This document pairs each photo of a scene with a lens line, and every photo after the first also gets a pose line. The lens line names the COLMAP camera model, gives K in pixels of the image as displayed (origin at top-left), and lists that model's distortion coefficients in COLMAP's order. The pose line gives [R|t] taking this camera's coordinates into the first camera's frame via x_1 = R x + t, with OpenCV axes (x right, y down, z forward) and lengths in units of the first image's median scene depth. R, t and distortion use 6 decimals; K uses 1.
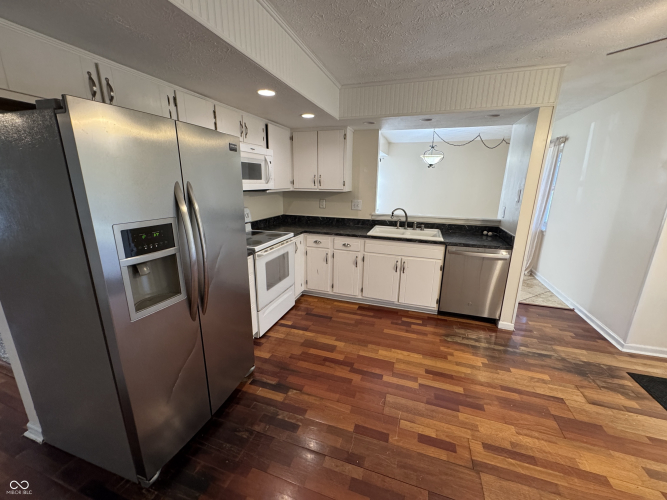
lens RADIAL K [[266.1, 0, 335.0], [0, 266.1, 248.2], [0, 0, 1]] dist [-0.005795, 0.000459]
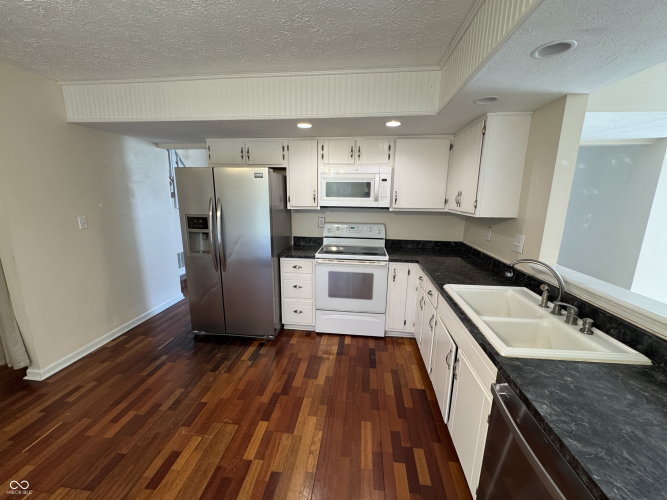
lens RADIAL K [[266.1, 0, 334.1], [0, 266.1, 251.3], [0, 0, 1]] dist [-0.005795, 0.000459]
pose [[0.204291, 0.196502, -0.958985, 0.826908], [-0.252056, 0.957173, 0.142435, -0.197541], [0.945903, 0.212620, 0.245071, 0.769931]]
